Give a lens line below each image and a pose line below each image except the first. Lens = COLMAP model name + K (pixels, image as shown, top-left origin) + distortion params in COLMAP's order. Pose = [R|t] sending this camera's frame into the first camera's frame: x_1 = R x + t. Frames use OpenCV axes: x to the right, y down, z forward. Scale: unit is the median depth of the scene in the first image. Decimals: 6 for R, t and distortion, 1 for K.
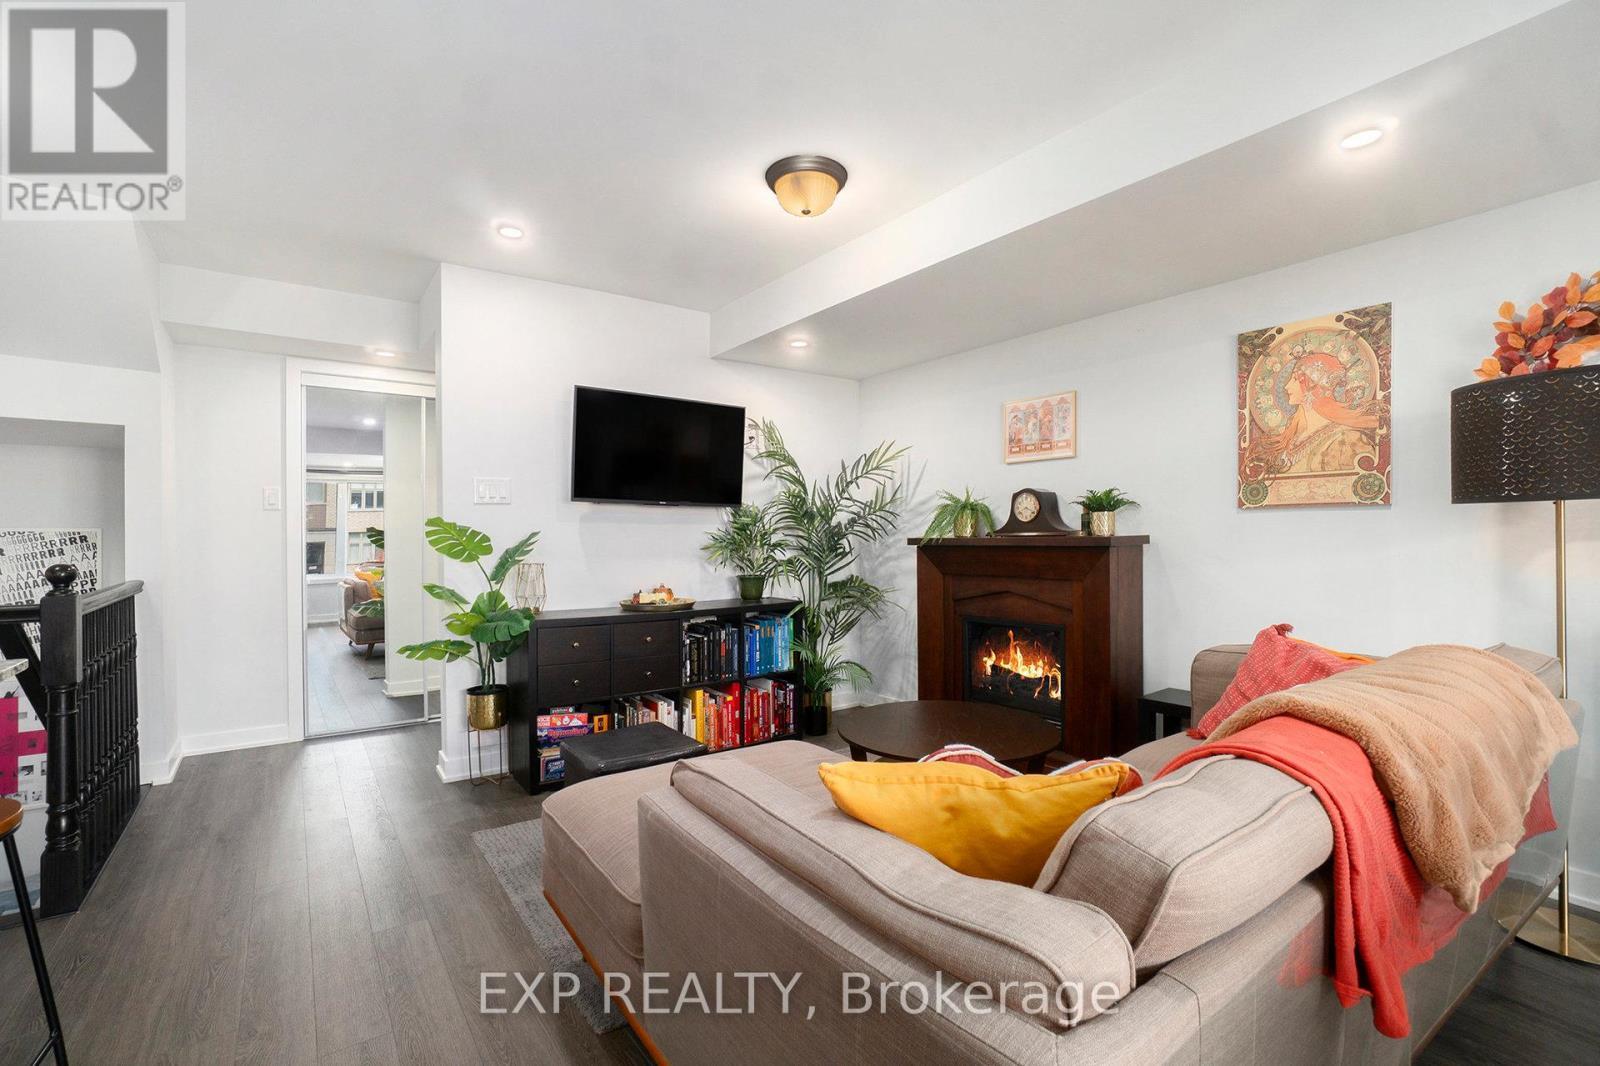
lens RADIAL K [[718.9, 0, 796.0], [0, 718.9, 539.2], [0, 0, 1]] dist [-0.057517, 0.021504]
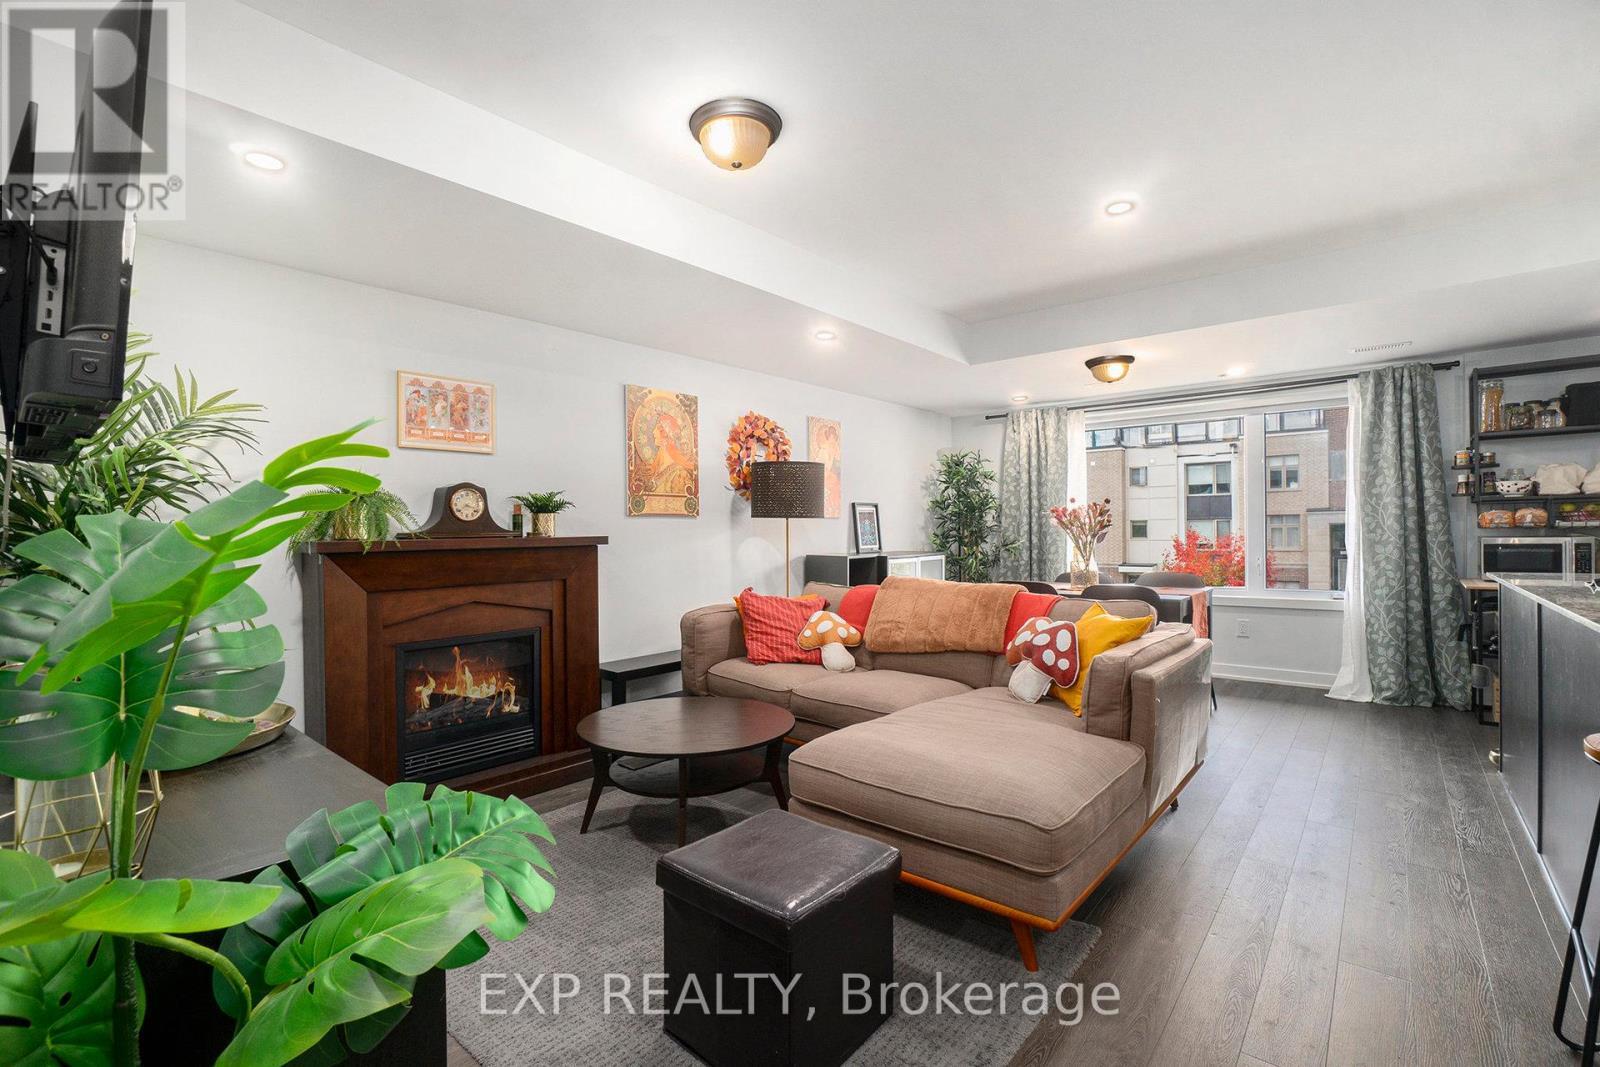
lens RADIAL K [[711.3, 0, 800.0], [0, 711.3, 533.5], [0, 0, 1]] dist [-0.054843, 0.021744]
pose [[-0.236483, 0.009865, 0.971586, -0.589302], [0.020341, 0.999780, -0.005200, 0.003458], [-0.971423, 0.018533, -0.236632, 0.790041]]
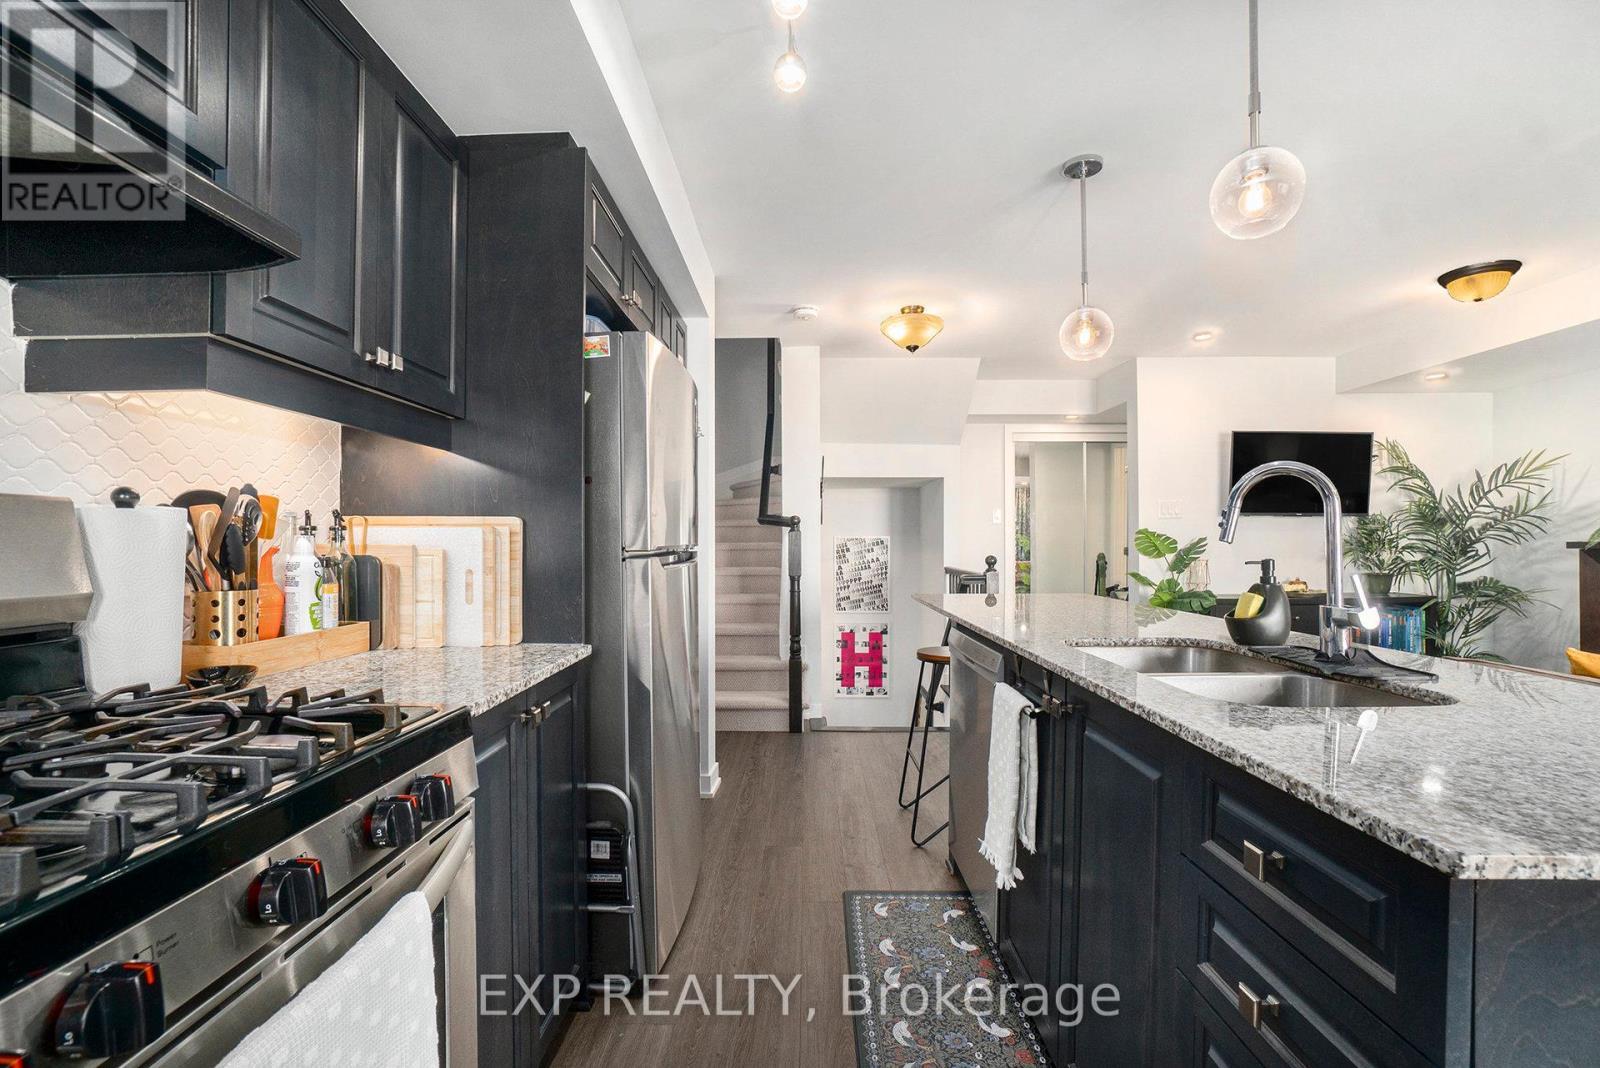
lens RADIAL K [[714.4, 0, 796.1], [0, 714.4, 543.9], [0, 0, 1]] dist [-0.063497, 0.022222]
pose [[0.796325, 0.001478, -0.604867, -0.155549], [-0.000038, 0.999997, 0.002394, -0.000928], [0.604869, -0.001884, 0.796323, -0.547285]]
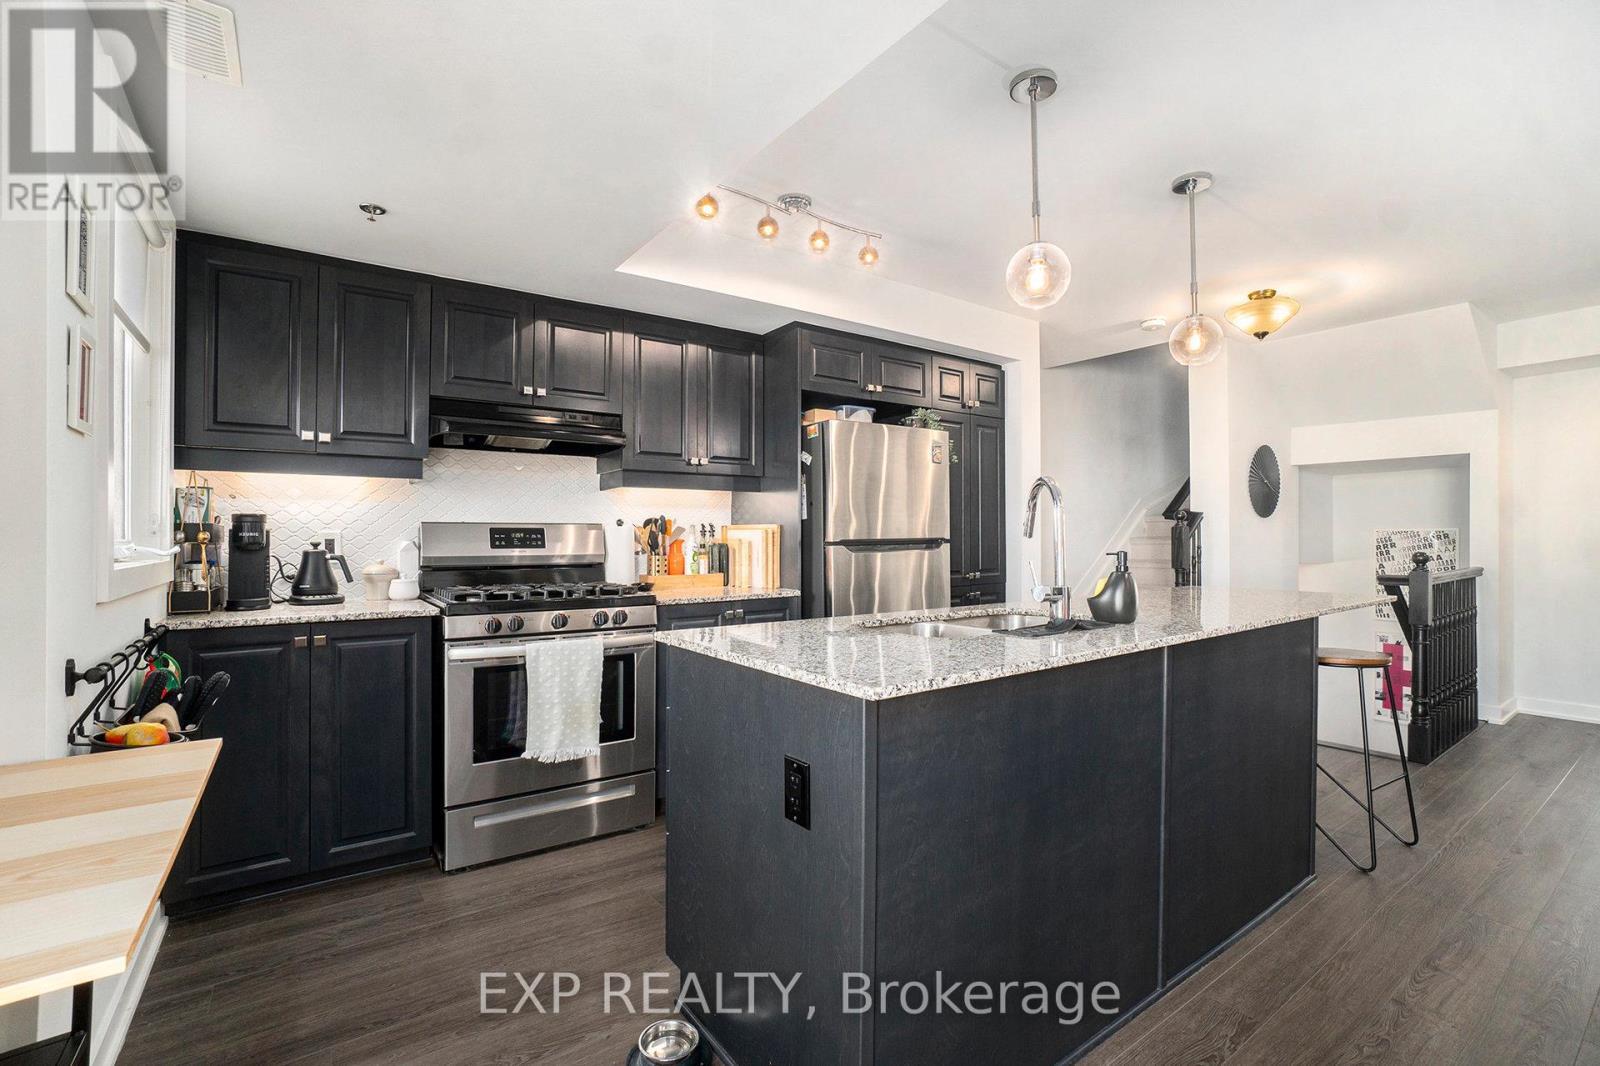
lens RADIAL K [[718.9, 0, 796.0], [0, 718.9, 539.2], [0, 0, 1]] dist [-0.057517, 0.021504]
pose [[-0.000221, 0.003978, -0.999992, 0.336620], [0.001797, 0.999990, 0.003978, -0.001895], [0.999998, -0.001796, -0.000229, -0.275424]]
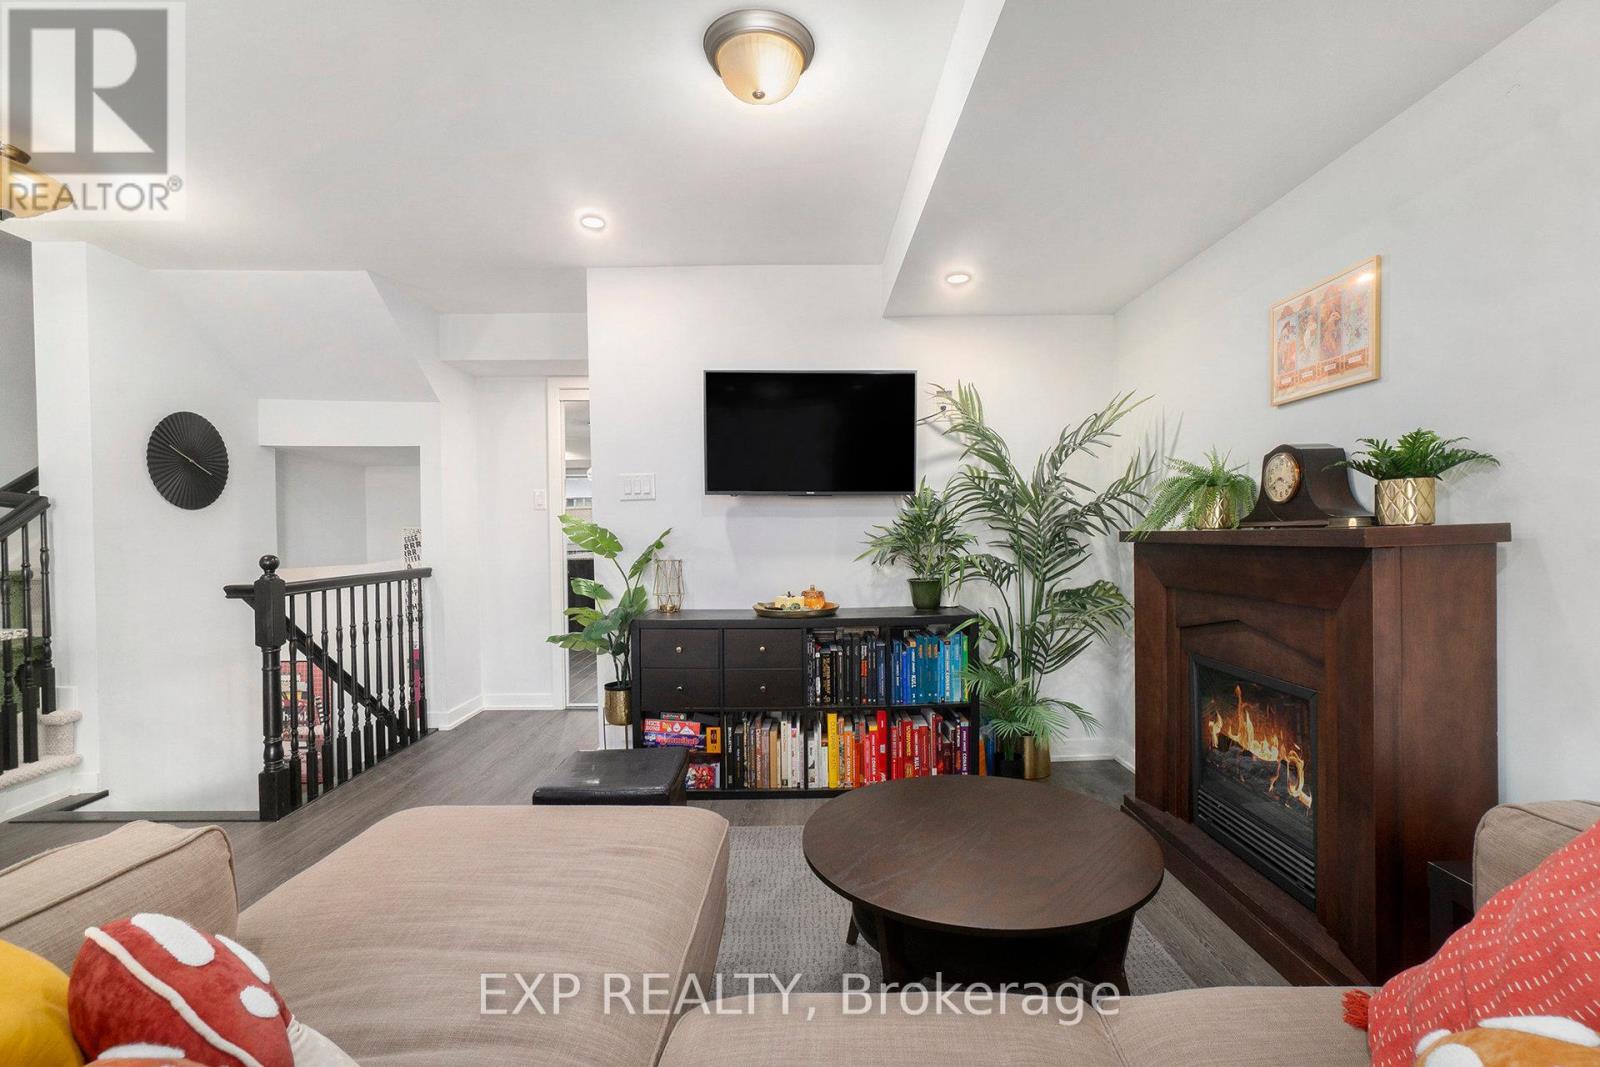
lens RADIAL K [[717.4, 0, 821.9], [0, 717.4, 541.5], [0, 0, 1]] dist [-0.025957, 0.000132]
pose [[0.817305, 0.001915, -0.576202, 0.340278], [0.004919, 0.999935, 0.010300, -0.000282], [0.576184, -0.011252, 0.817242, 0.306005]]
